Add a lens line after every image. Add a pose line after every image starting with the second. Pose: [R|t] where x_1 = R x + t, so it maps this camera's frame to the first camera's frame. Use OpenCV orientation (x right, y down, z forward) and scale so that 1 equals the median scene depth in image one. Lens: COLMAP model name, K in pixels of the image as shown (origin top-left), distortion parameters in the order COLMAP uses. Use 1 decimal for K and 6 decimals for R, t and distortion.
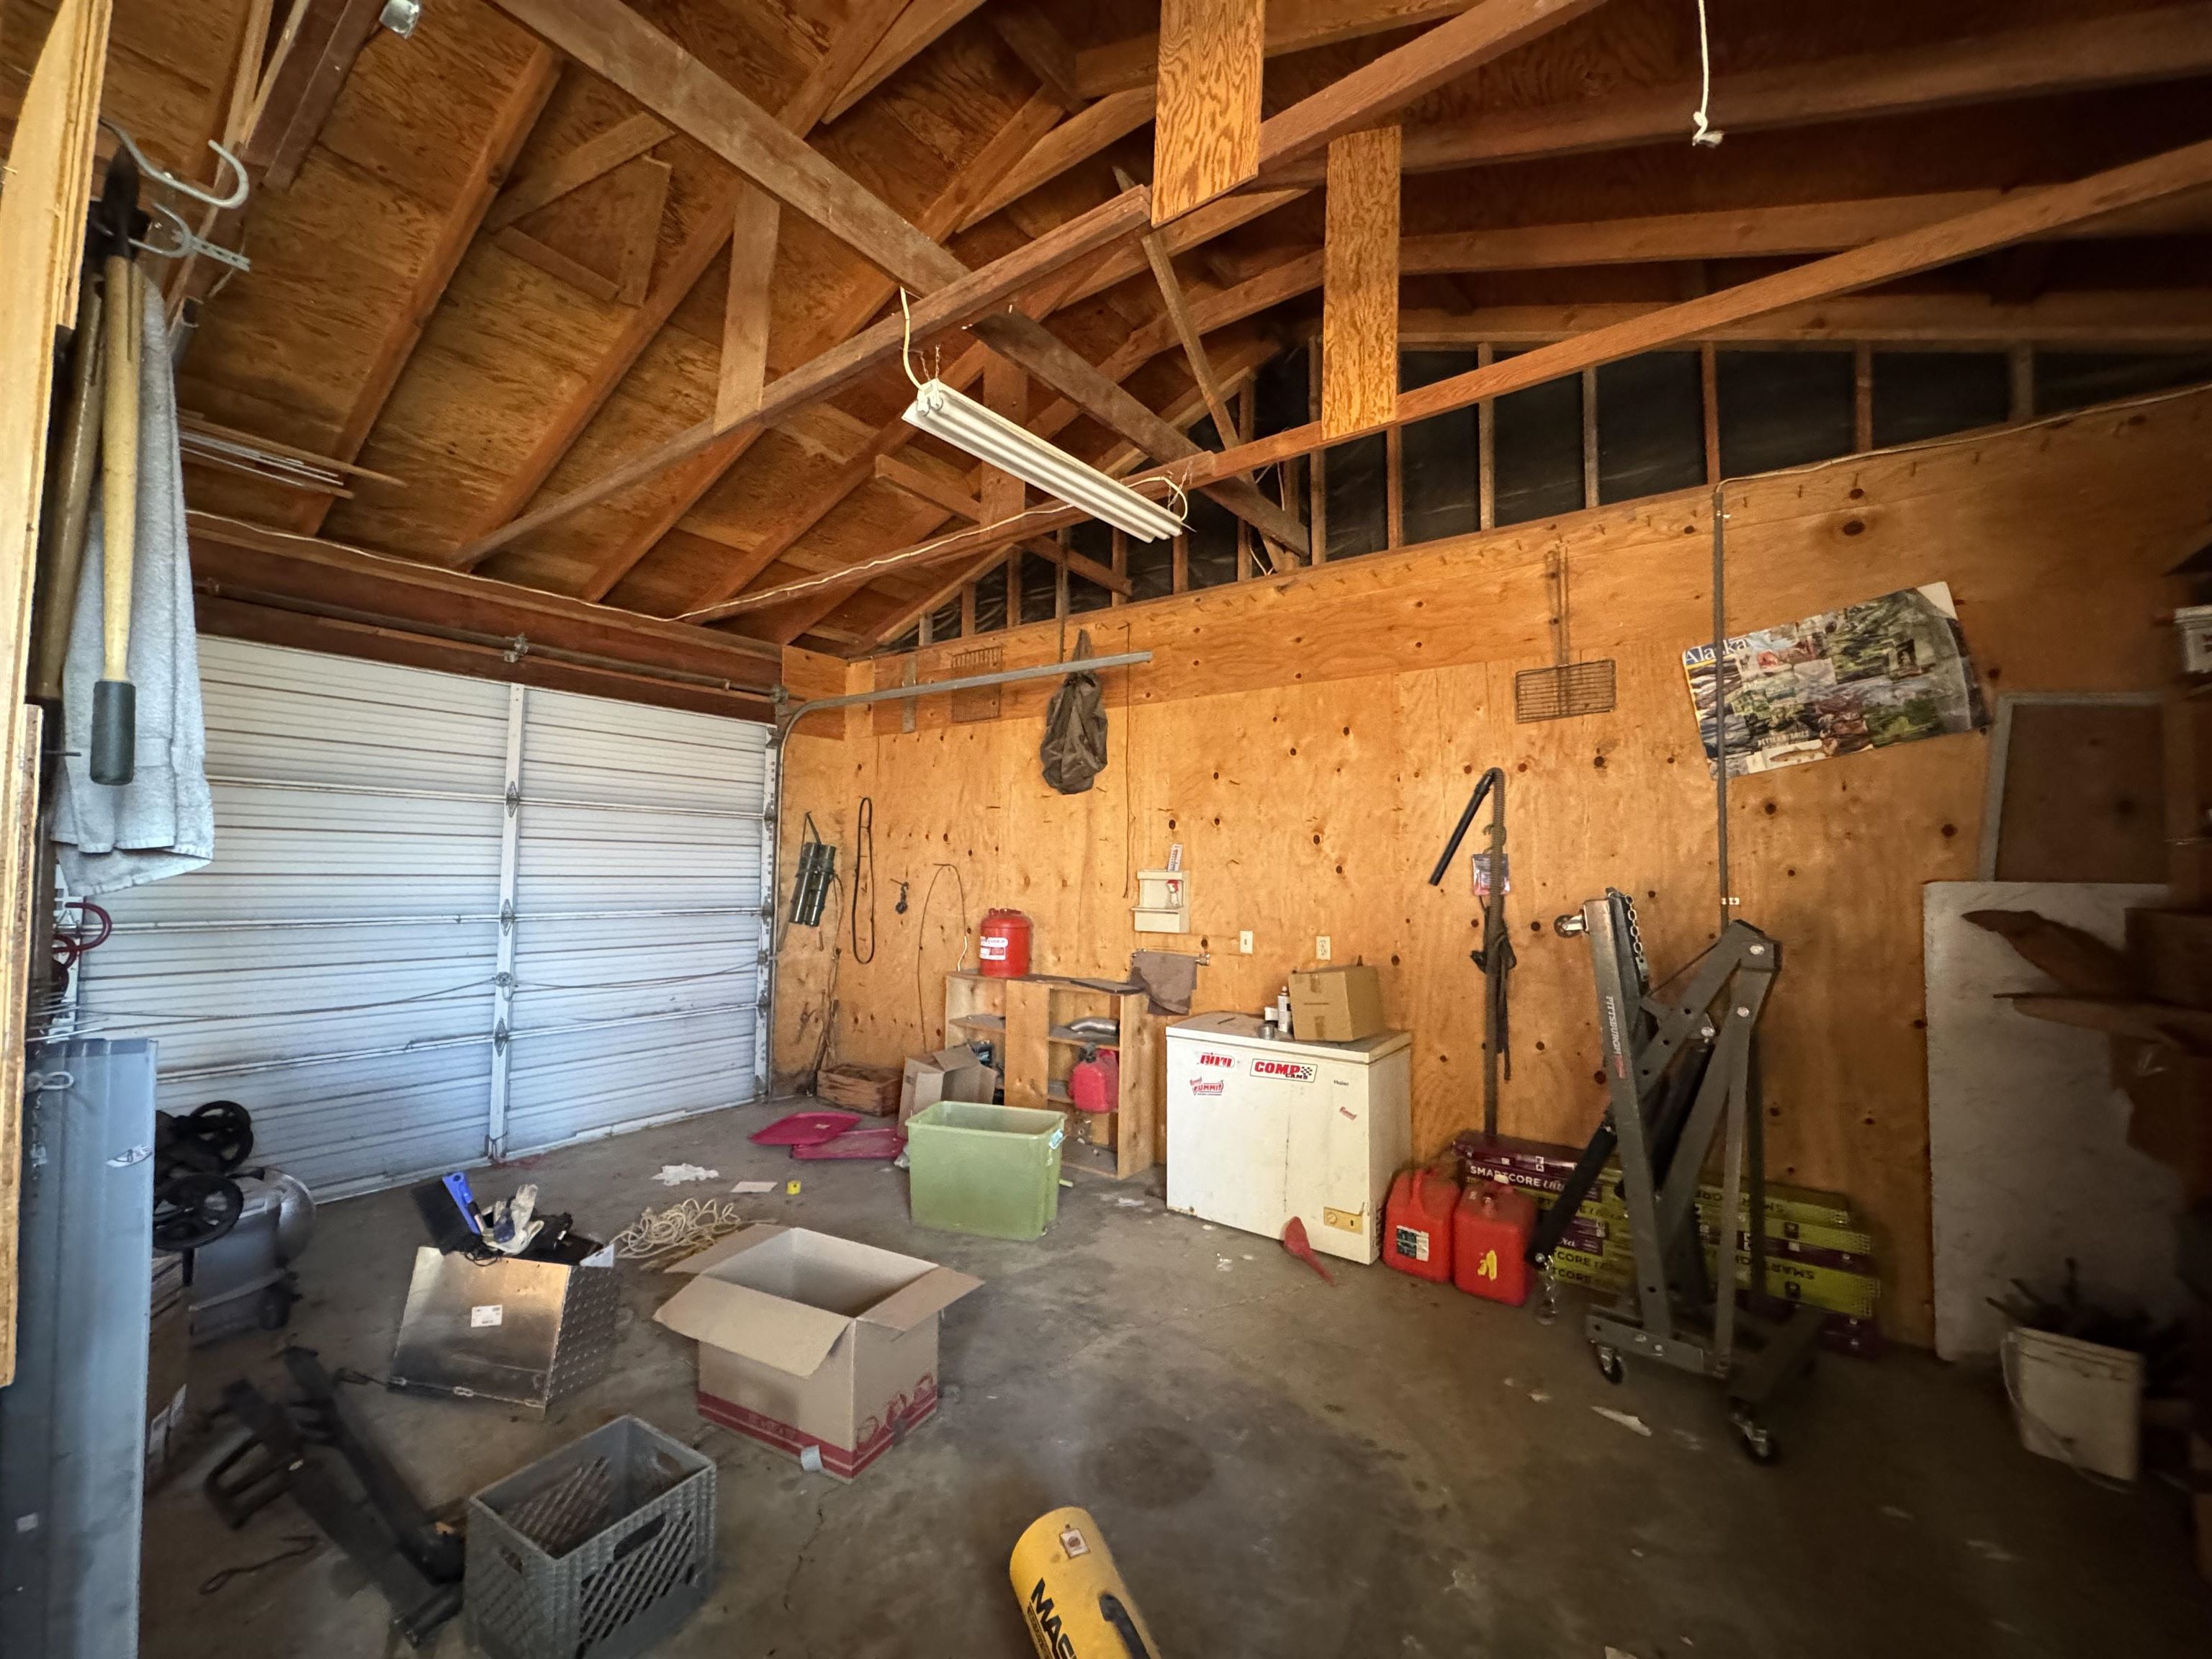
lens RADIAL K [[882.3, 0, 1106.0], [0, 882.3, 829.5], [0, 0, 1]] dist [-0.000841, -0.000039]
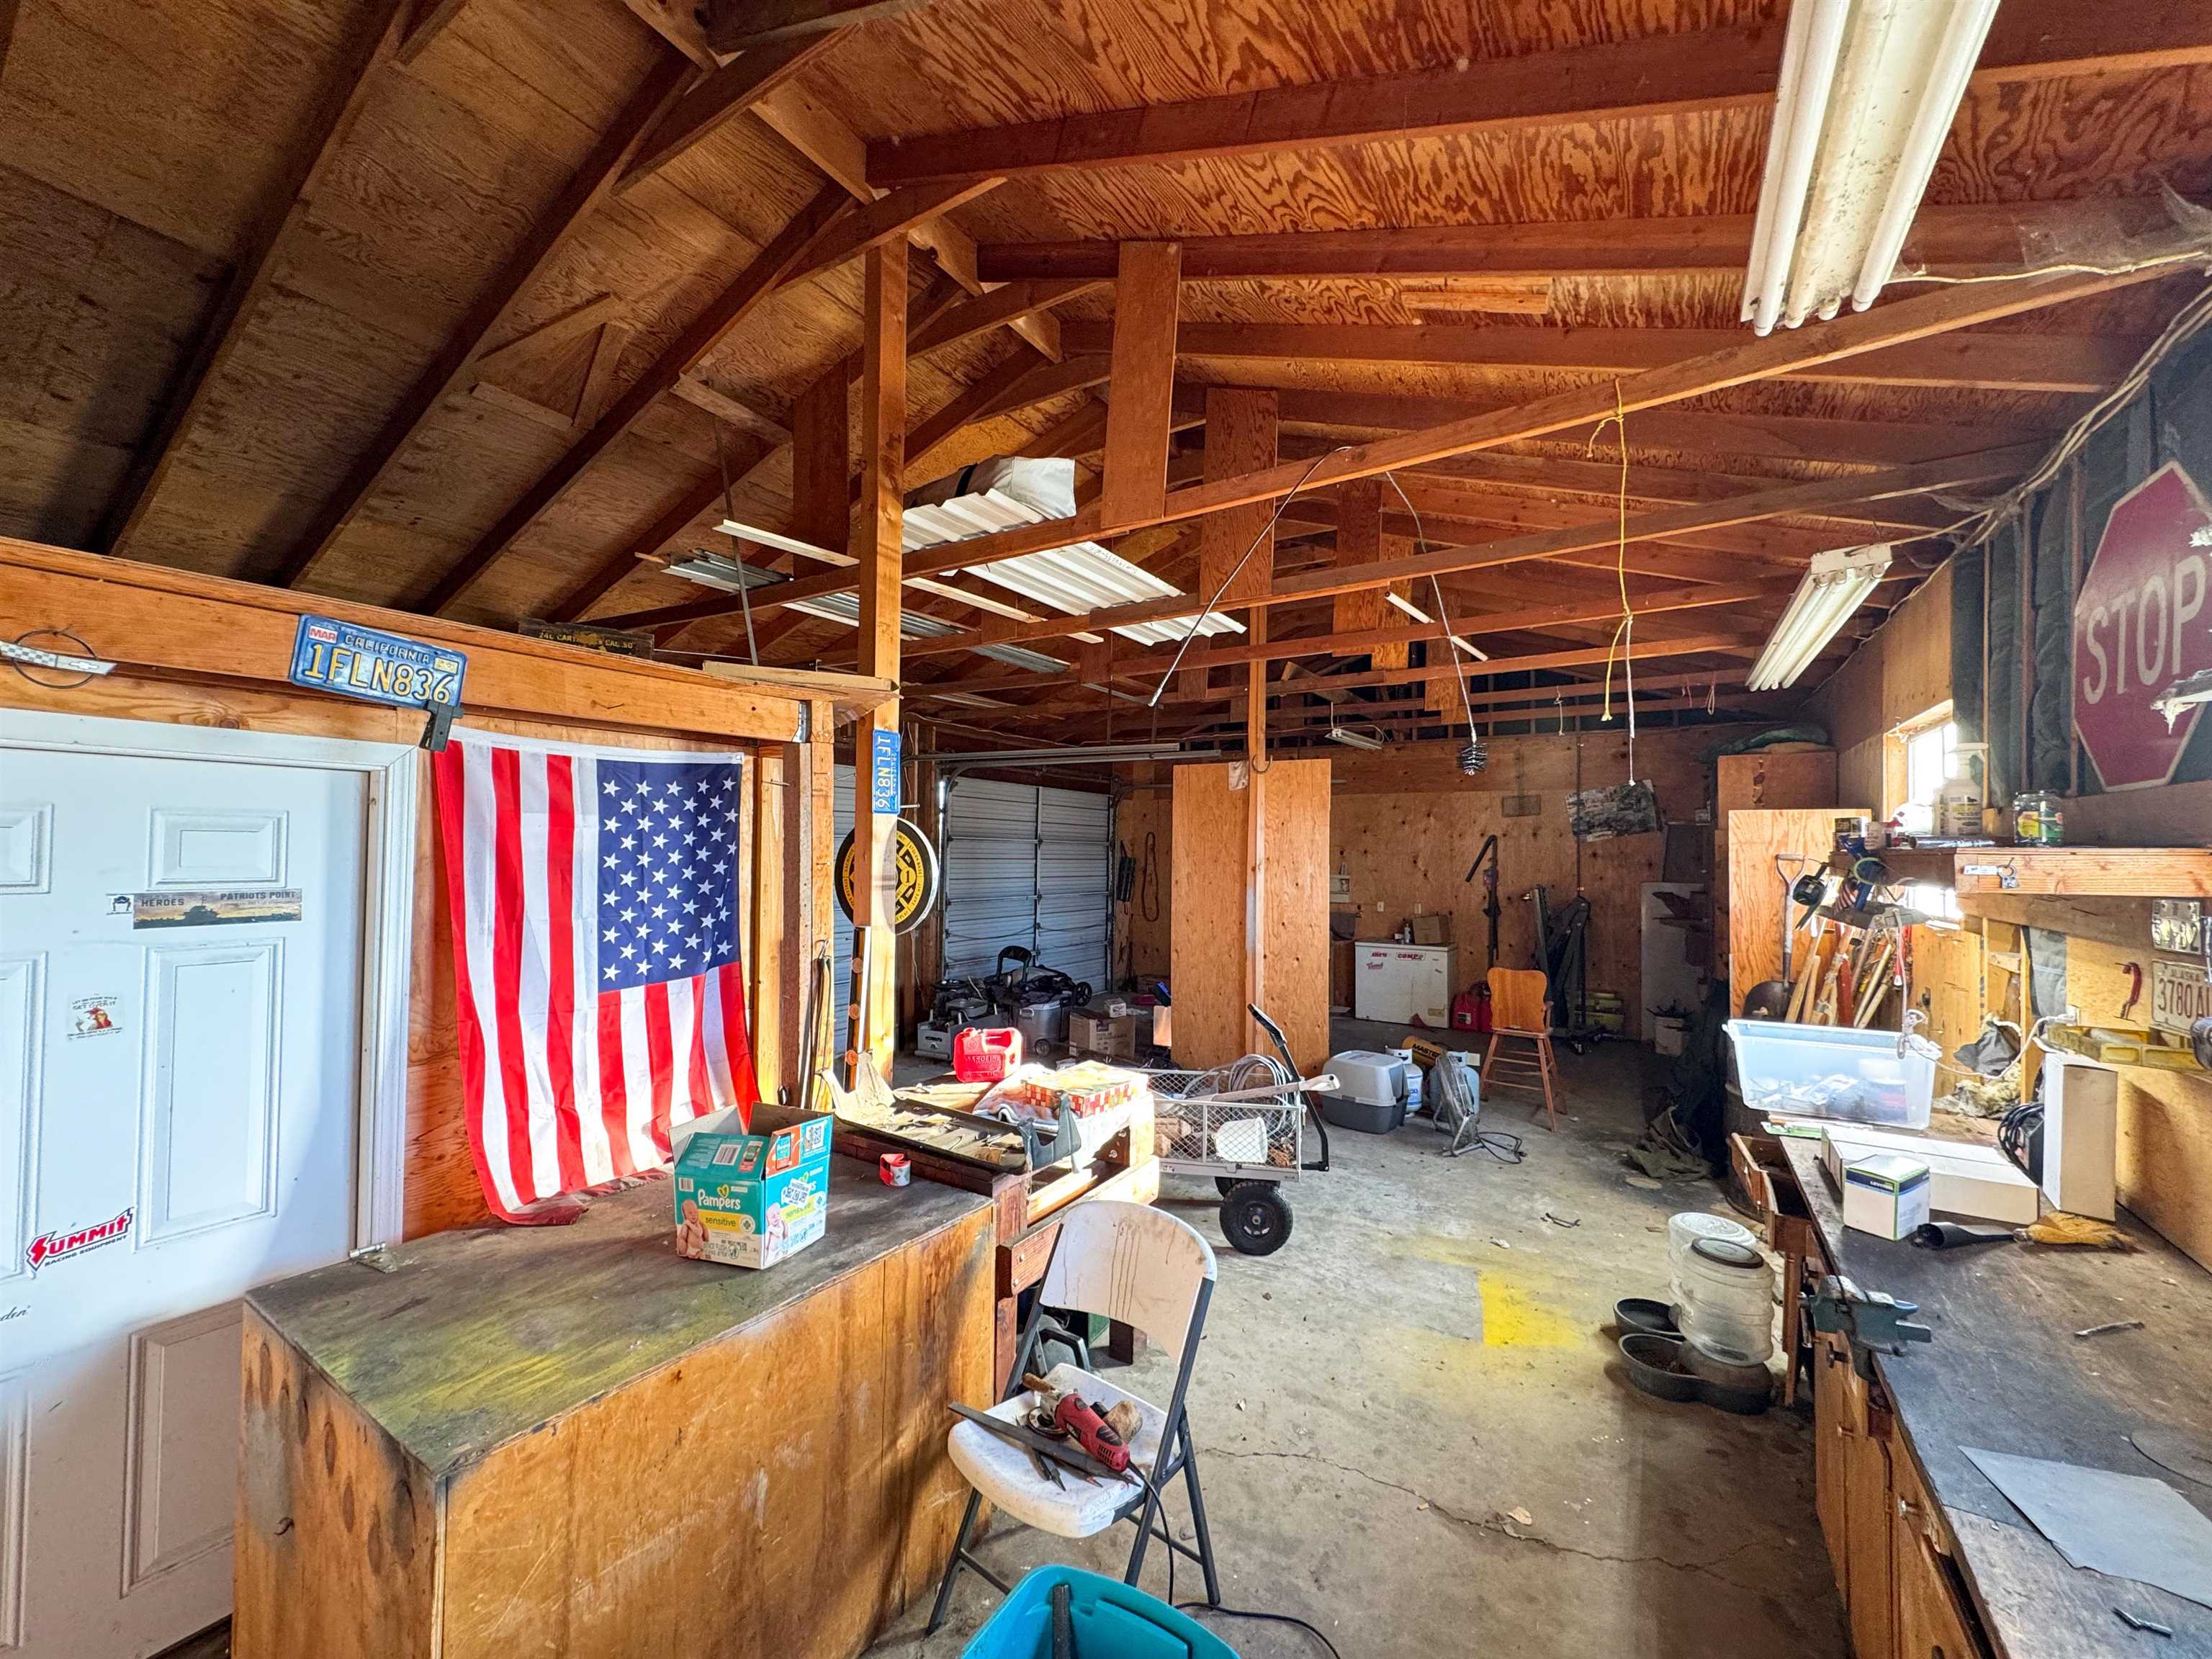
lens RADIAL K [[878.4, 0, 1106.0], [0, 878.4, 829.5], [0, 0, 1]] dist [-0.000853, -0.000233]
pose [[0.997298, 0.002437, 0.073418, -0.846275], [-0.003909, 0.999794, 0.019923, -0.133183], [-0.073354, -0.020157, 0.997102, -1.414889]]
